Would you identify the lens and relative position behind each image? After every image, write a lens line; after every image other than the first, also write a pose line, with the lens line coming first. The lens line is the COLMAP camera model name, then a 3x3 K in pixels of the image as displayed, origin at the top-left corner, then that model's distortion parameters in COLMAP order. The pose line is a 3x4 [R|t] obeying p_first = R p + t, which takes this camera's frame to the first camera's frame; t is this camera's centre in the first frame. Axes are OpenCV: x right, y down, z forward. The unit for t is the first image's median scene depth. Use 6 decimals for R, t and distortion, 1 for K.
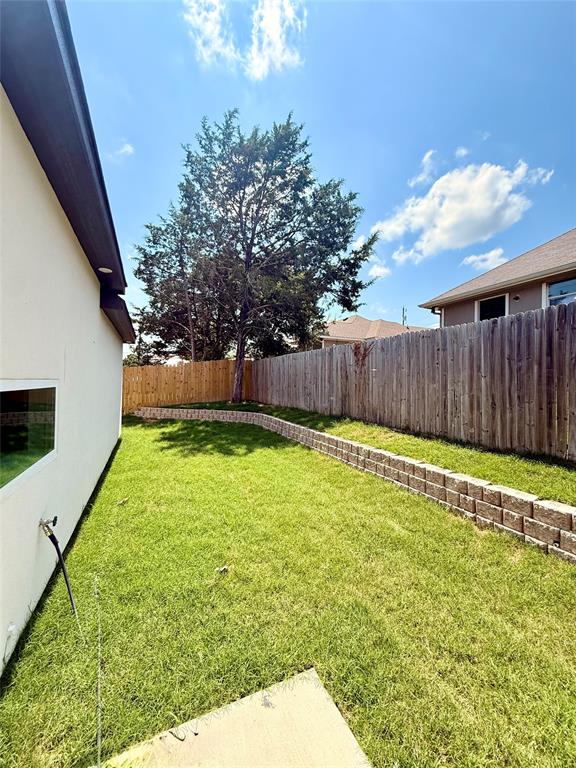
lens RADIAL K [[305.1, 0, 288.3], [0, 305.1, 381.4], [0, 0, 1]] dist [0.000710, 0.000815]
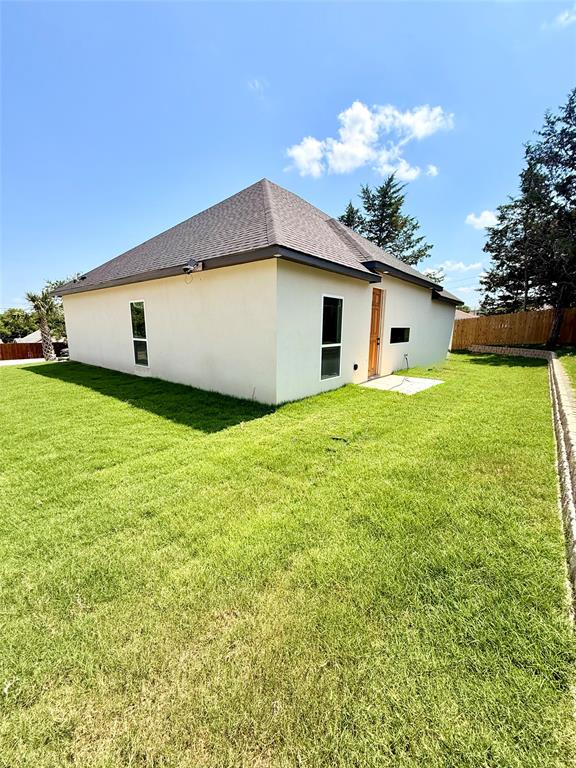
lens RADIAL K [[305.1, 0, 288.1], [0, 305.1, 385.0], [0, 0, 1]] dist [0.000710, 0.000815]
pose [[0.439785, 0.158067, -0.884084, 0.468701], [0.002385, 0.984181, 0.177150, 0.007718], [0.898100, -0.080016, 0.432451, -0.491313]]
